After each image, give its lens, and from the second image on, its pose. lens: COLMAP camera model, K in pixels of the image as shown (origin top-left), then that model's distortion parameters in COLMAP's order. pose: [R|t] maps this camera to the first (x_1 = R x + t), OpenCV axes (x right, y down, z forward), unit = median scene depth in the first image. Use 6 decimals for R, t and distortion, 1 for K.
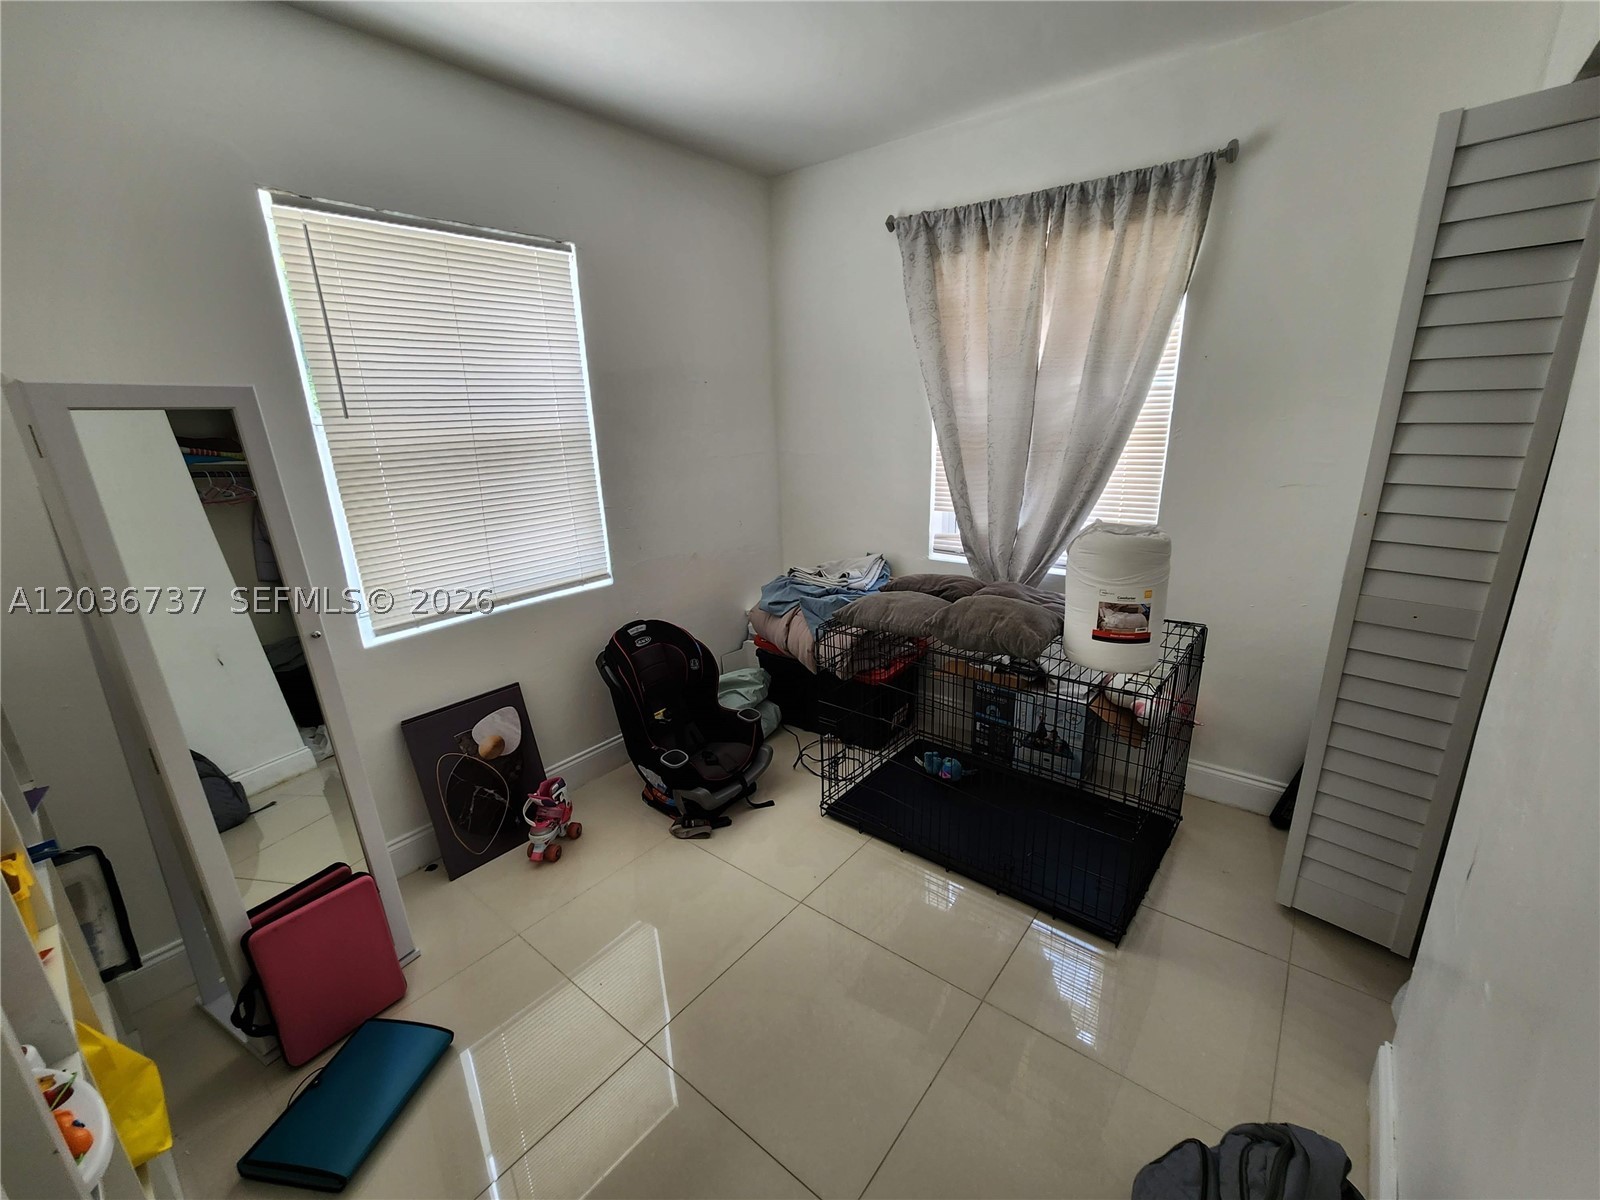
lens RADIAL K [[657.6, 0, 800.6], [0, 657.6, 602.5], [0, 0, 1]] dist [0.005205, -0.000710]
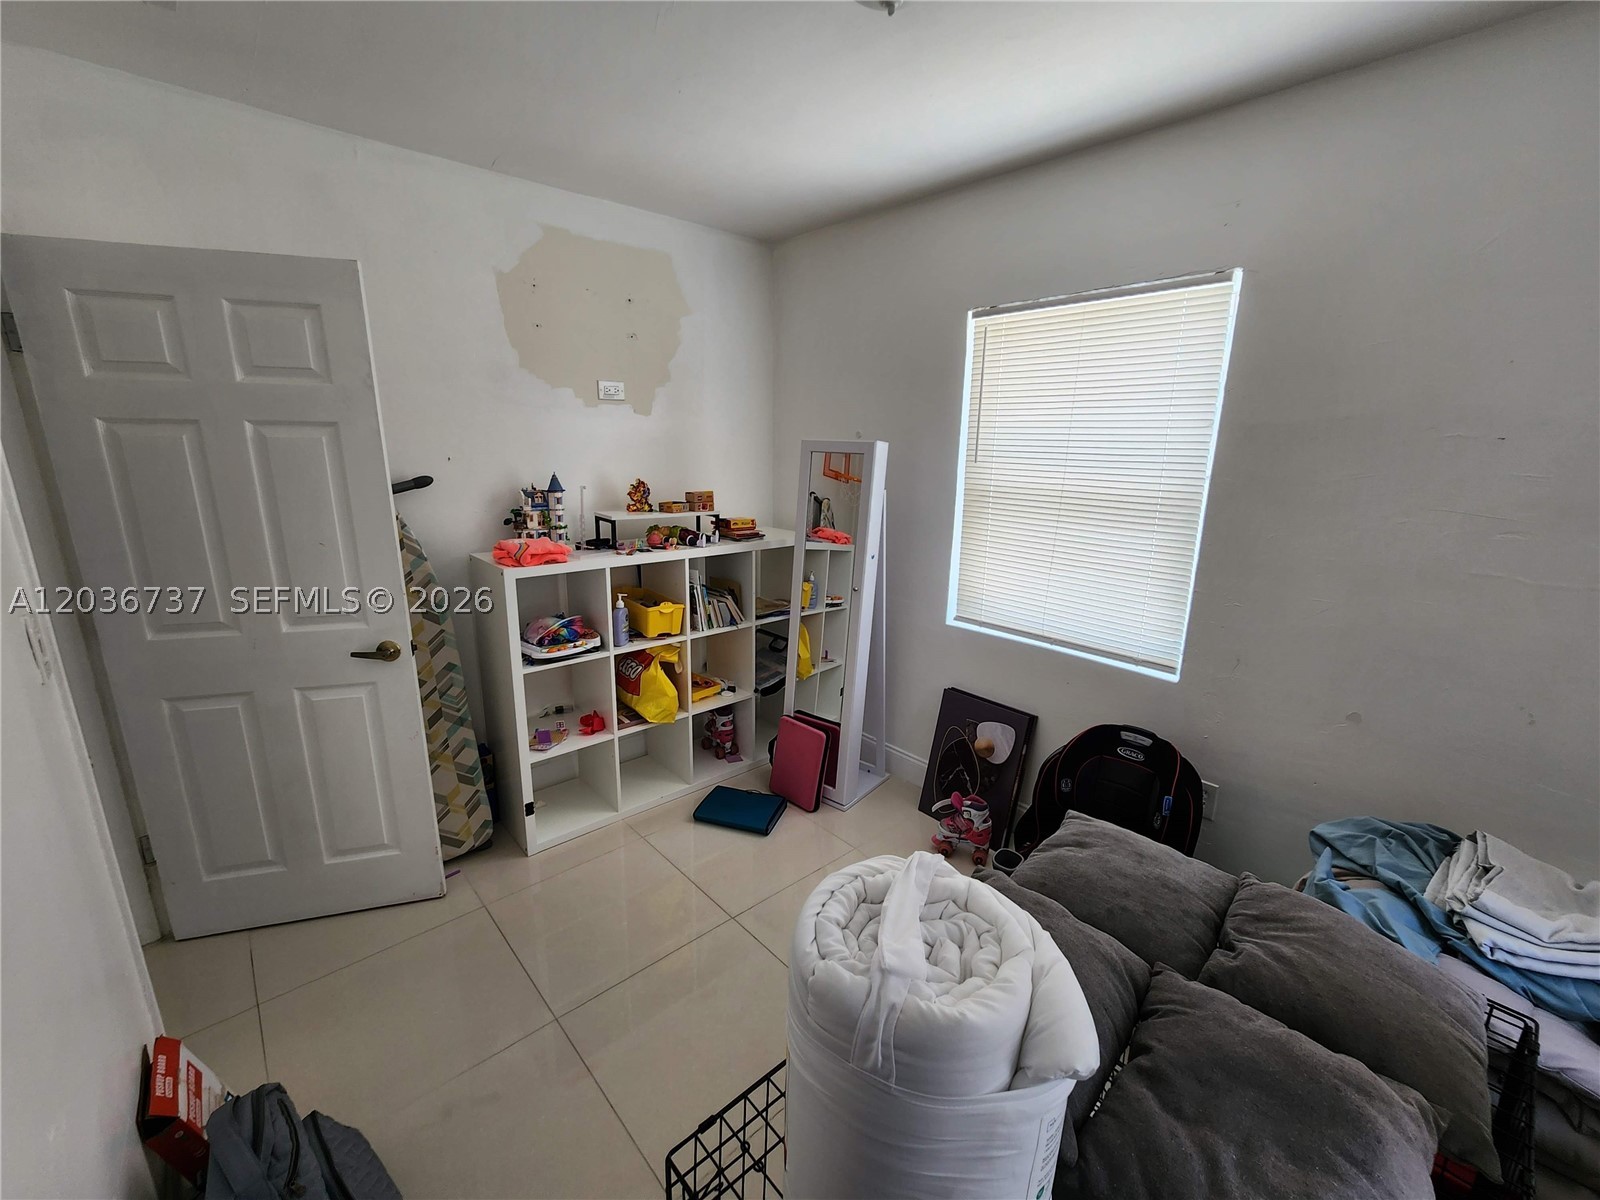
lens RADIAL K [[657.6, 0, 794.9], [0, 657.6, 604.7], [0, 0, 1]] dist [0.005205, -0.000710]
pose [[-0.147367, 0.273061, -0.950642, 0.609993], [-0.295378, 0.905126, 0.305776, -0.261824], [0.943946, 0.325861, -0.052729, 0.668191]]
